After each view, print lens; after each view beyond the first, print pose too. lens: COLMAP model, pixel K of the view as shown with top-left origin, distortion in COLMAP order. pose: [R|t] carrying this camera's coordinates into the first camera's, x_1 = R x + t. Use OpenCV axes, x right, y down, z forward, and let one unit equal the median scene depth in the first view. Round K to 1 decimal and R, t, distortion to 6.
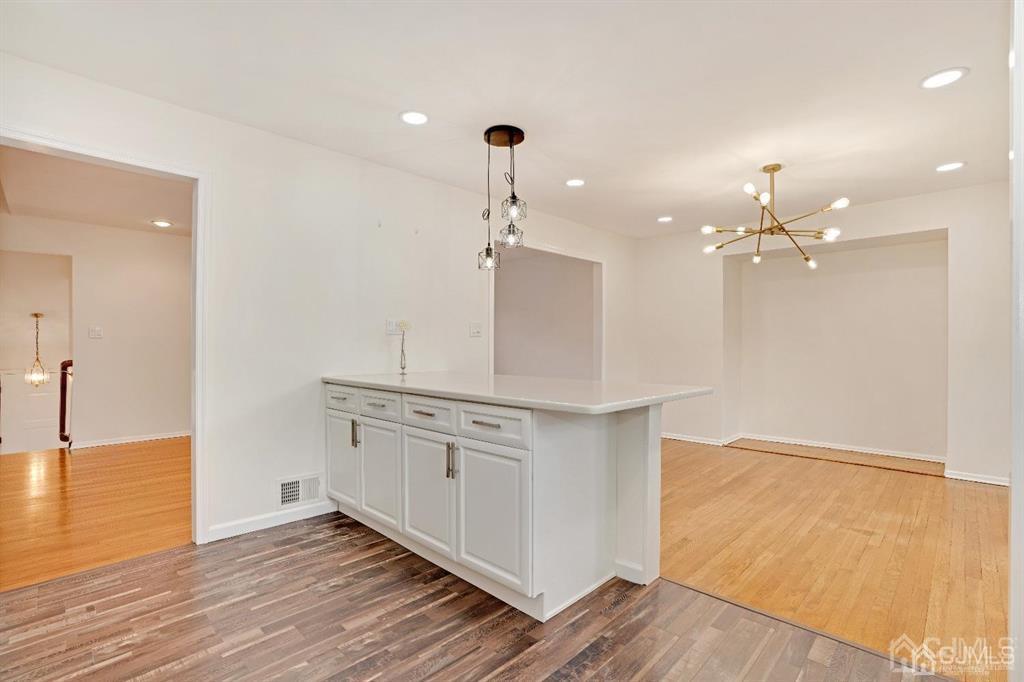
lens RADIAL K [[482.6, 0, 512.0], [0, 482.6, 341.0], [0, 0, 1]] dist [-0.059117, 0.026926]
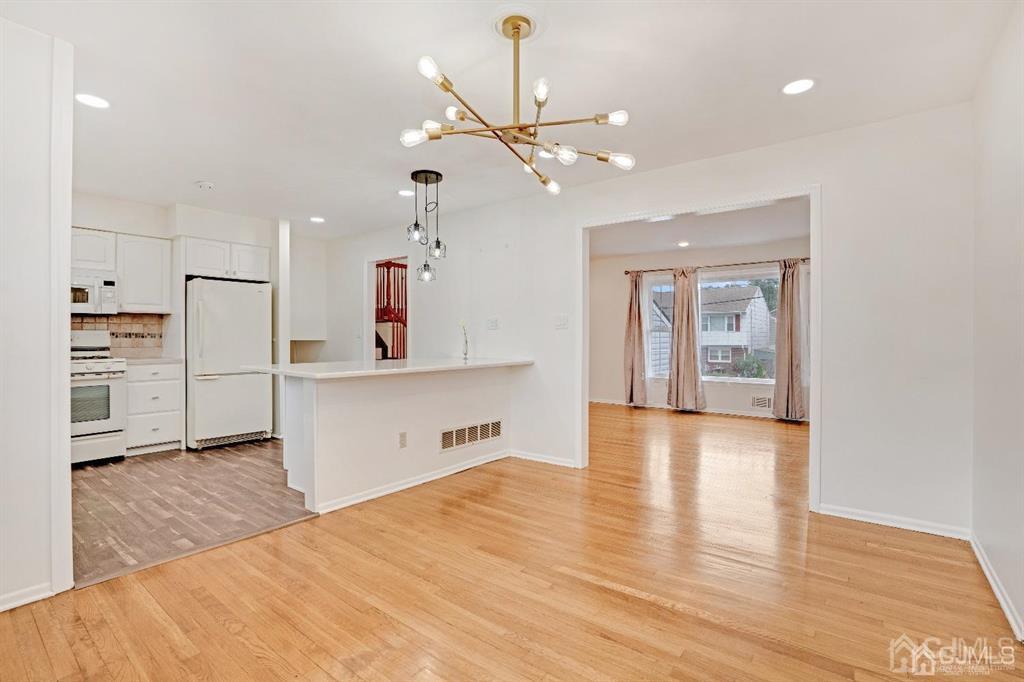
lens RADIAL K [[482.6, 0, 512.0], [0, 482.6, 341.0], [0, 0, 1]] dist [-0.059117, 0.026926]
pose [[0.103866, 0.006497, -0.994570, 1.254083], [-0.000515, 0.999979, 0.006479, 0.009236], [0.994591, -0.000161, 0.103867, 1.053574]]
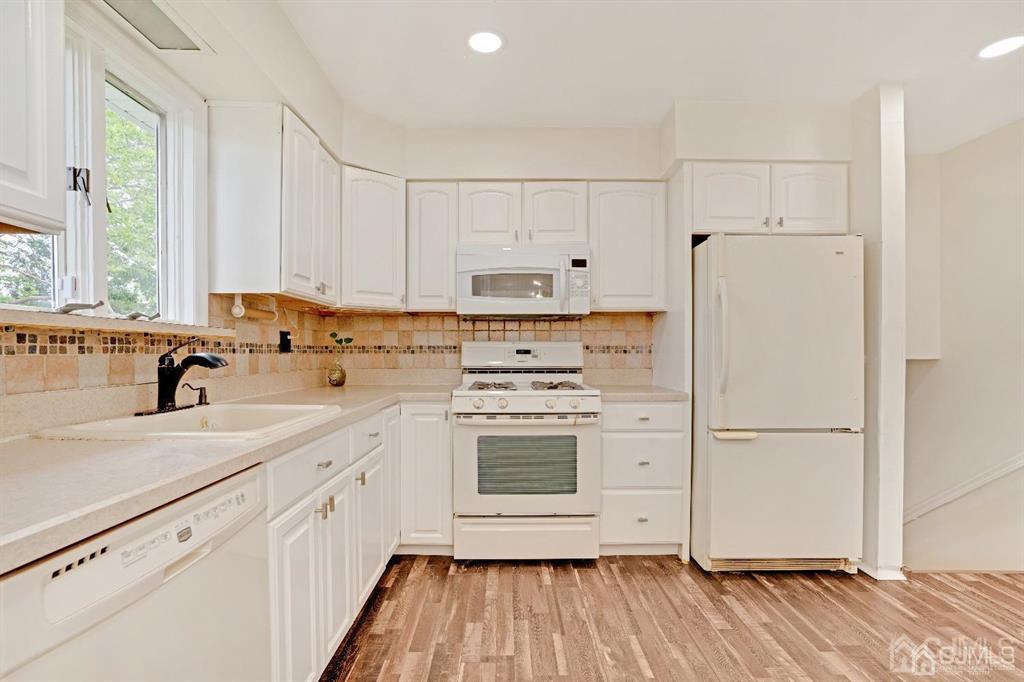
lens RADIAL K [[482.8, 0, 508.9], [0, 482.8, 350.8], [0, 0, 1]] dist [-0.059543, 0.027520]
pose [[-0.716444, -0.002485, -0.697640, 0.421618], [0.000563, 0.999991, -0.004141, 0.008241], [0.697644, -0.003360, -0.716436, 0.528903]]
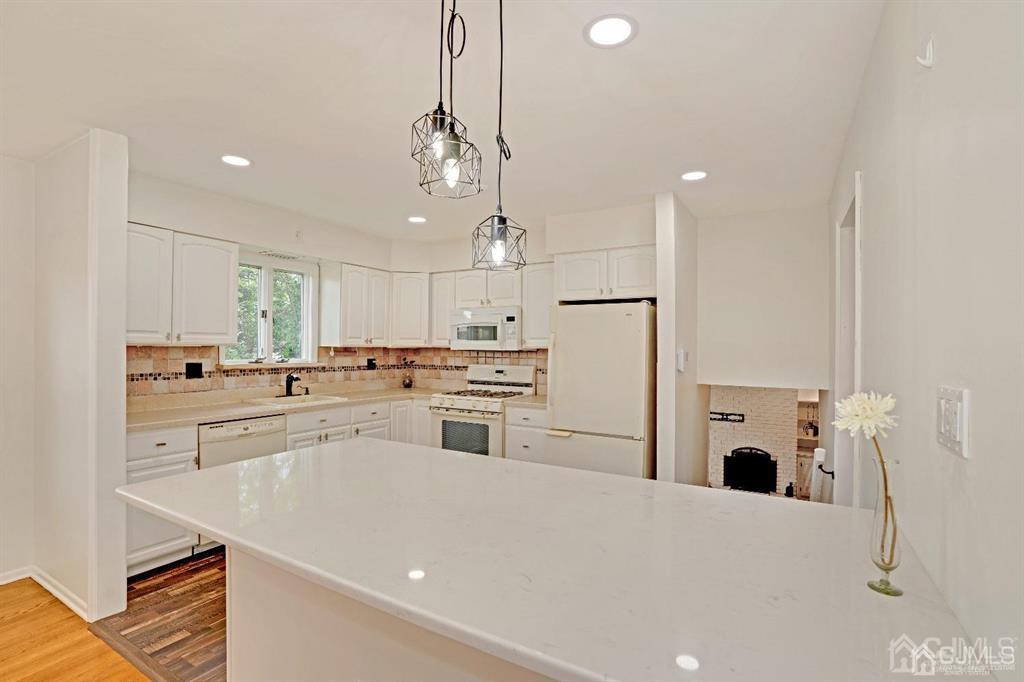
lens RADIAL K [[482.6, 0, 512.0], [0, 482.6, 341.0], [0, 0, 1]] dist [-0.059117, 0.026926]
pose [[-0.972372, -0.011162, -0.233169, 0.041881], [-0.008508, 0.999887, -0.012386, -0.073367], [0.233281, -0.010060, -0.972357, 1.363254]]
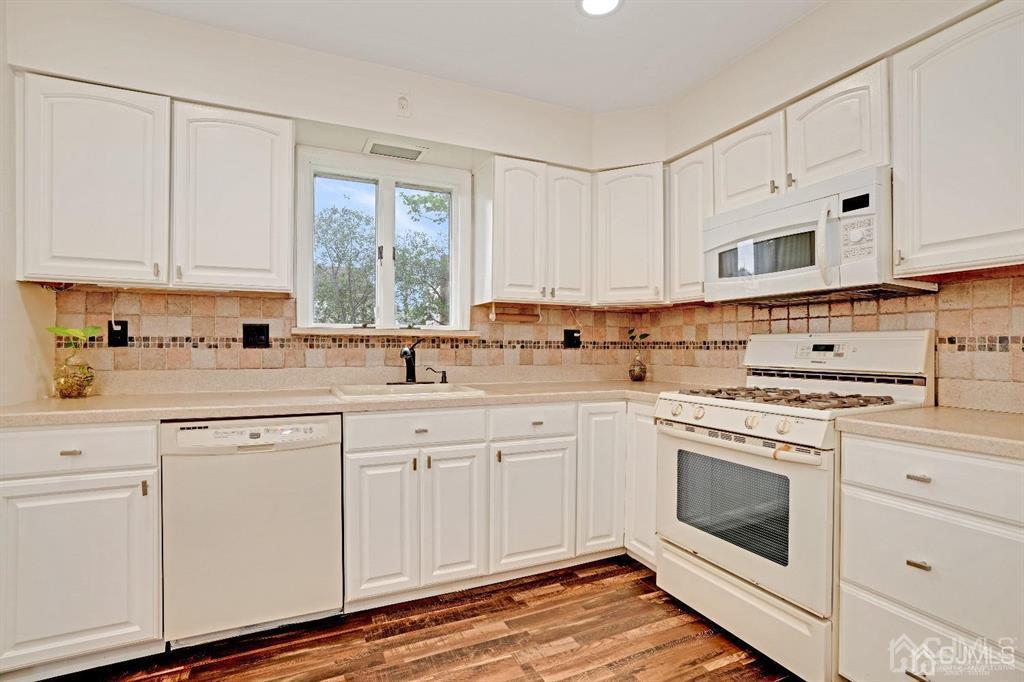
lens RADIAL K [[482.6, 0, 512.0], [0, 482.6, 341.0], [0, 0, 1]] dist [-0.059117, 0.026926]
pose [[-0.929667, 0.001666, 0.368397, -0.121071], [-0.003850, 0.999891, -0.014238, 0.007583], [-0.368381, -0.014655, -0.929559, 0.616167]]
